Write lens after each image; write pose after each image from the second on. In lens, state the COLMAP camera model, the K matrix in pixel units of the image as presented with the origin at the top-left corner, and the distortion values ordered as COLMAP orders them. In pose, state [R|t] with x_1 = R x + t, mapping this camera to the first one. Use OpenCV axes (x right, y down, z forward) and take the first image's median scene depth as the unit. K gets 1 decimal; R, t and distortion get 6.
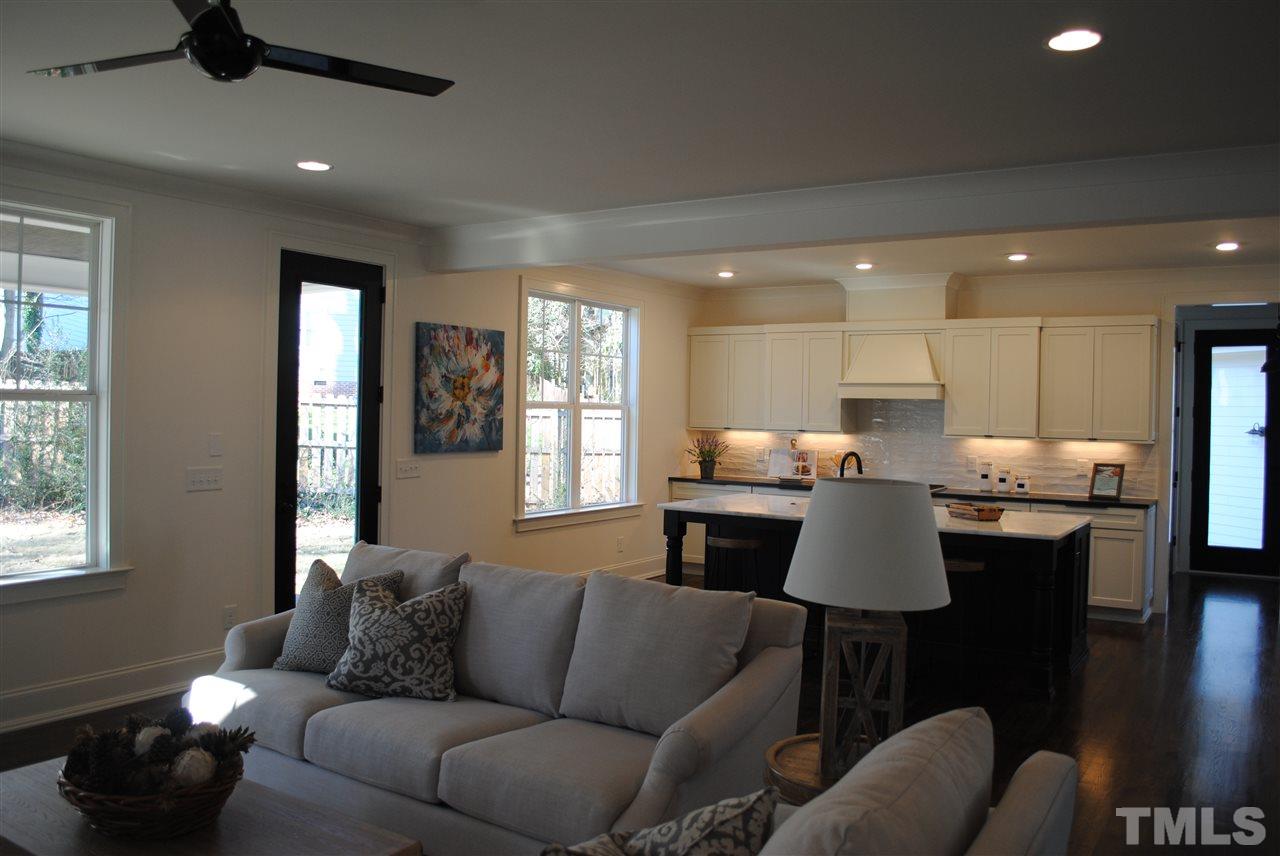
lens RADIAL K [[1009.0, 0, 640.0], [0, 1009.0, 428.0], [0, 0, 1]] dist [-0.078139, 0.002932]
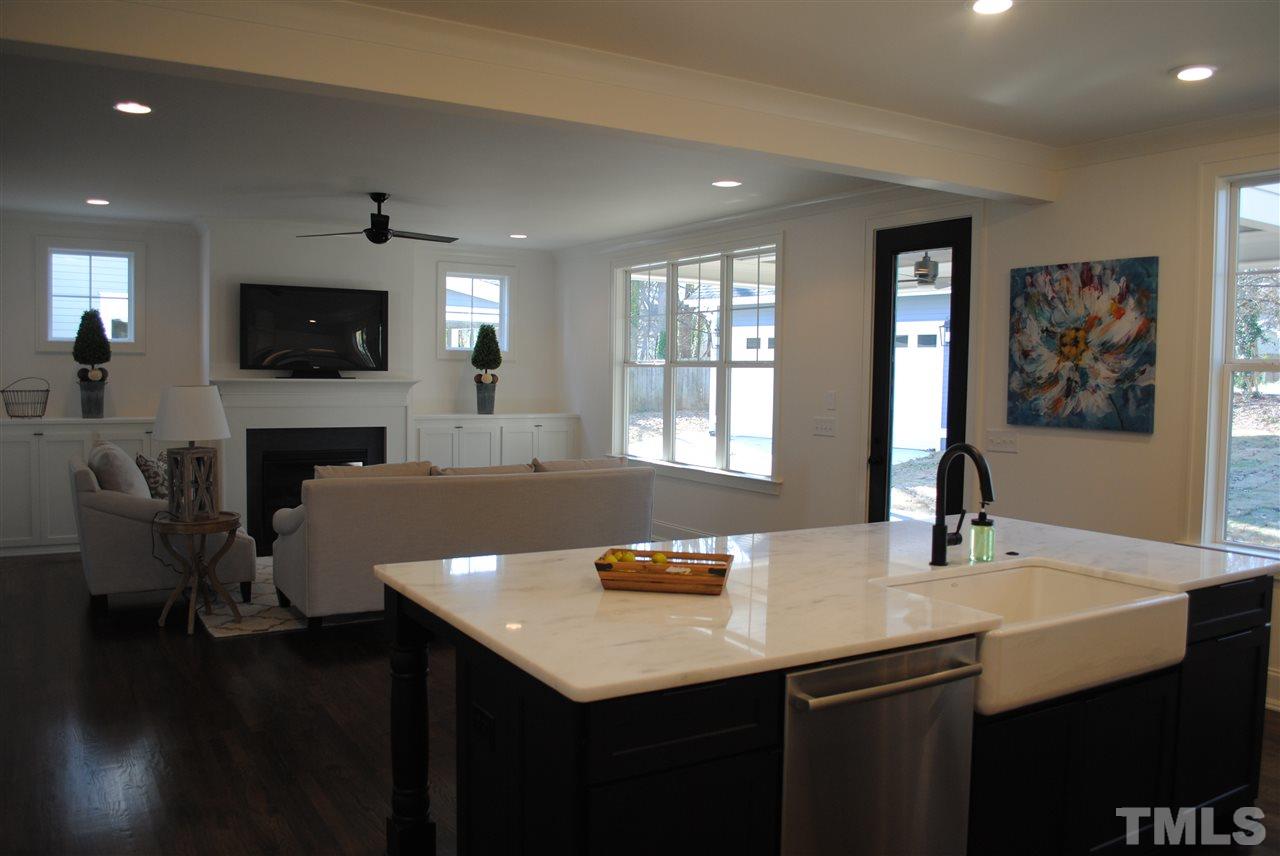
lens RADIAL K [[1009.0, 0, 640.0], [0, 1009.0, 428.0], [0, 0, 1]] dist [-0.078139, 0.002932]
pose [[-0.441921, 0.035743, -0.896342, 0.731834], [-0.026432, 0.998253, 0.052838, -0.008492], [0.896665, 0.047043, -0.440204, 1.182749]]
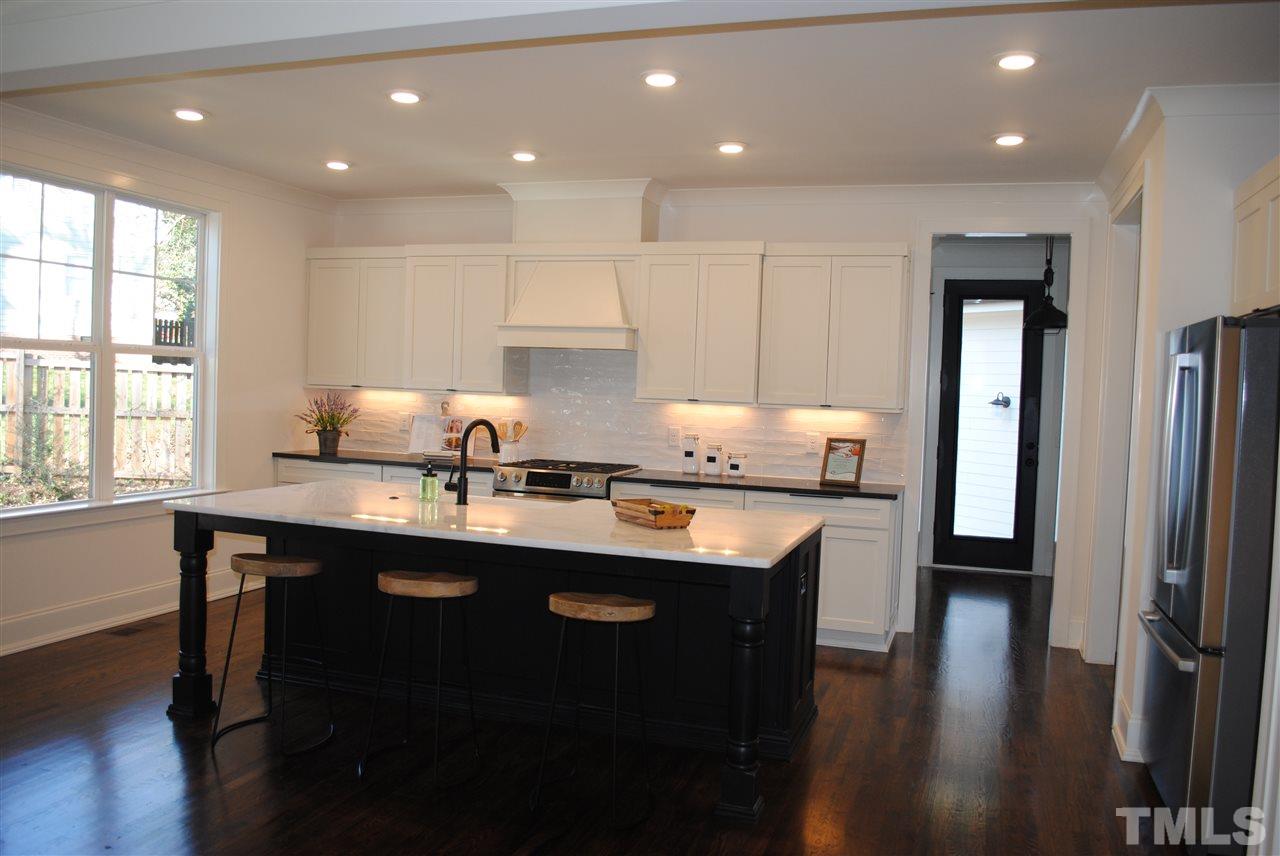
lens RADIAL K [[1009.0, 0, 640.0], [0, 1009.0, 428.0], [0, 0, 1]] dist [-0.078139, 0.002932]
pose [[0.969640, 0.006513, 0.244450, 0.113716], [-0.014316, 0.999443, 0.030160, 0.005976], [-0.244117, -0.032744, 0.969193, 0.252183]]
